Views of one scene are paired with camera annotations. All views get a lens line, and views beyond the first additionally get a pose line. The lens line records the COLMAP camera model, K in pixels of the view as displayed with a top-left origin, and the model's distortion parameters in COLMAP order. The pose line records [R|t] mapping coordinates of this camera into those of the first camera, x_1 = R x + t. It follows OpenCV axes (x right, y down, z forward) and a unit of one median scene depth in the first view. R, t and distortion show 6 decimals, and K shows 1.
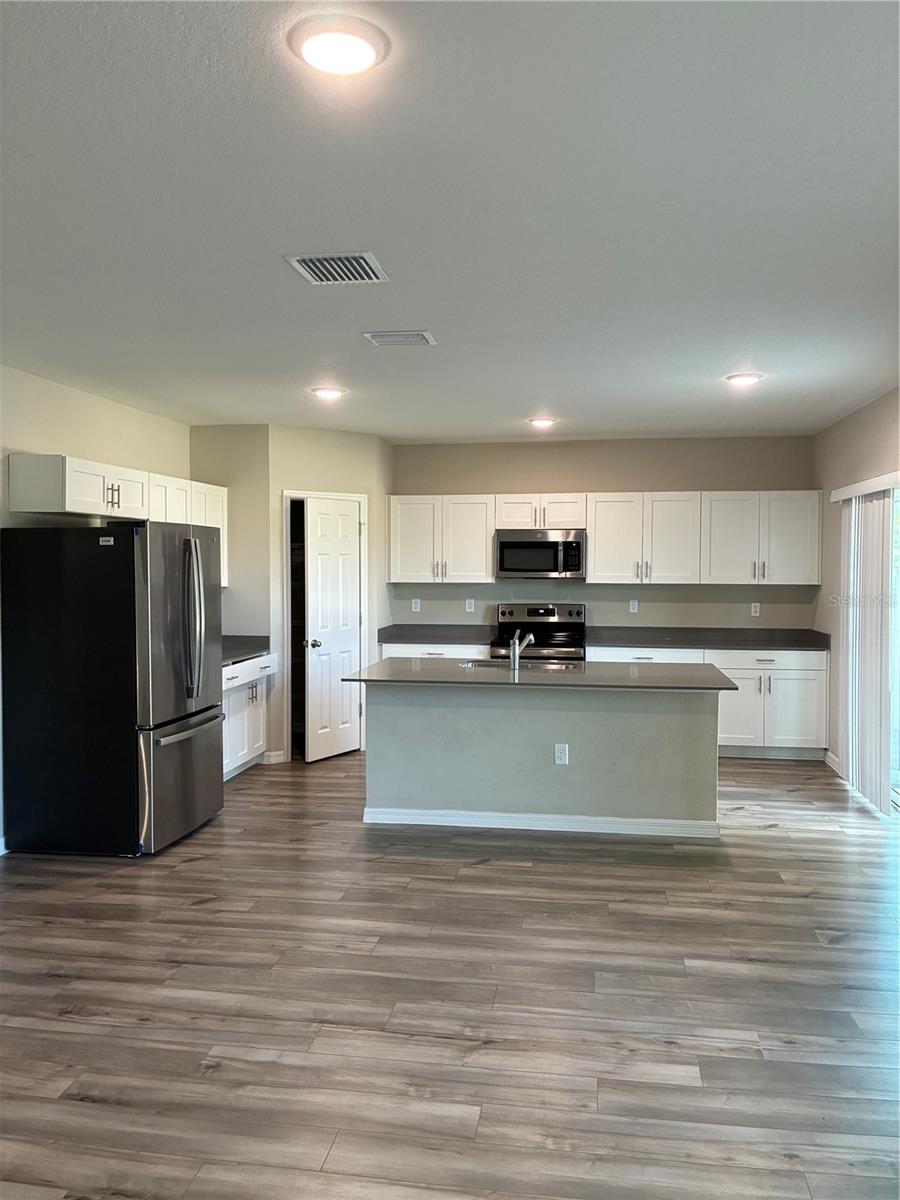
lens RADIAL K [[913.7, 0, 454.0], [0, 913.7, 589.7], [0, 0, 1]] dist [0.043758, -0.060232]
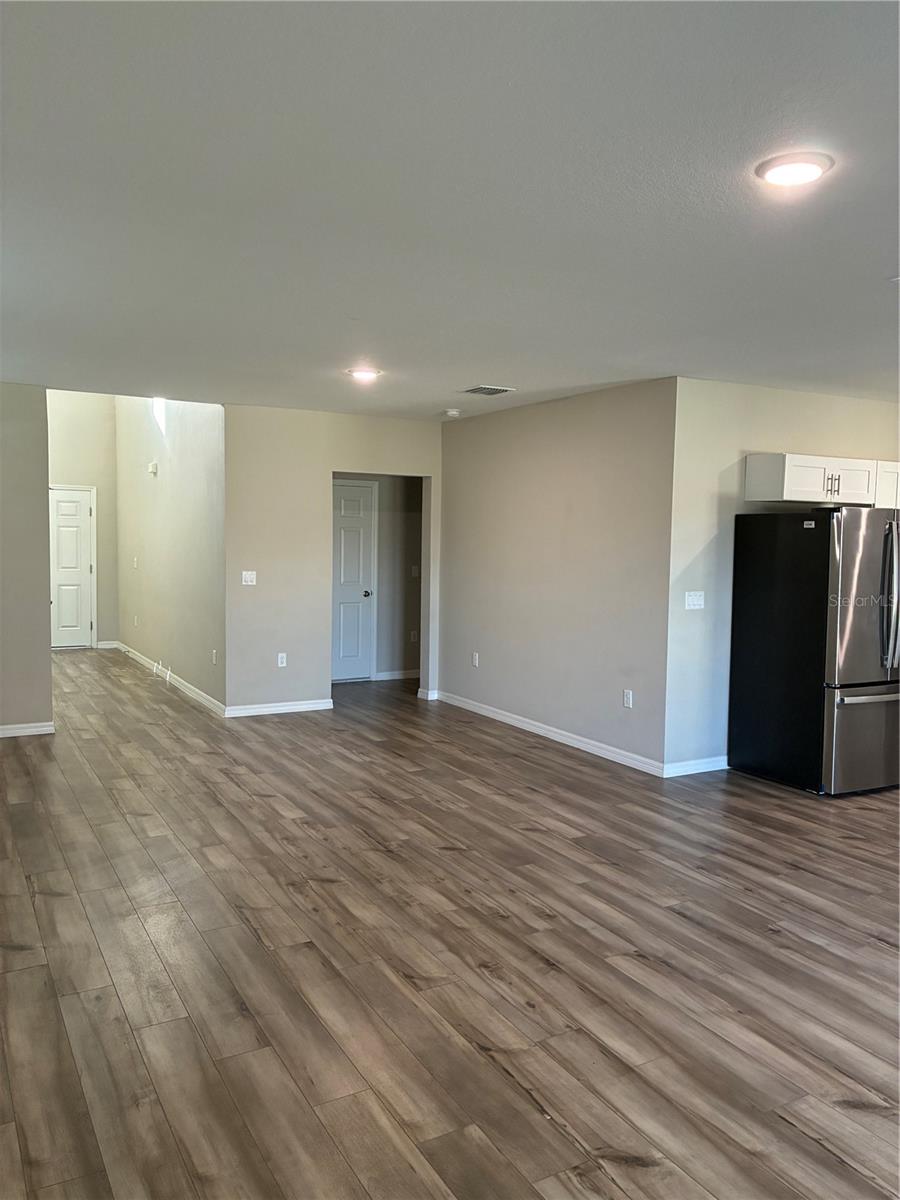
lens RADIAL K [[913.7, 0, 452.9], [0, 913.7, 600.4], [0, 0, 1]] dist [0.043758, -0.060232]
pose [[0.627188, 0.068528, -0.775848, 0.309445], [-0.042053, 0.997648, 0.054123, -0.000116], [0.777732, -0.001319, 0.628595, -0.122941]]
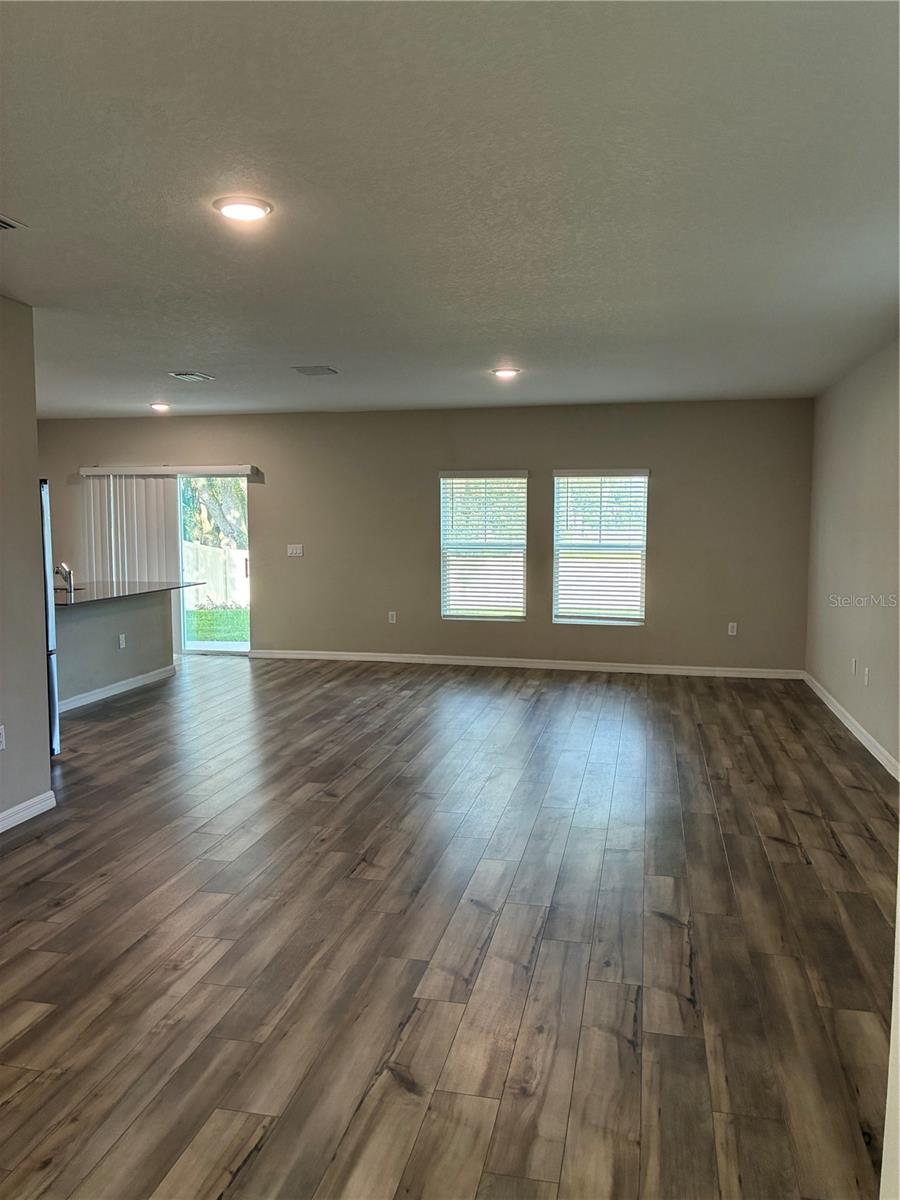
lens RADIAL K [[913.7, 0, 451.7], [0, 913.7, 599.4], [0, 0, 1]] dist [0.043758, -0.060232]
pose [[0.050585, -0.090299, 0.994629, -1.806429], [0.033149, 0.995507, 0.088692, -0.008008], [-0.998169, 0.028484, 0.053351, 0.495544]]
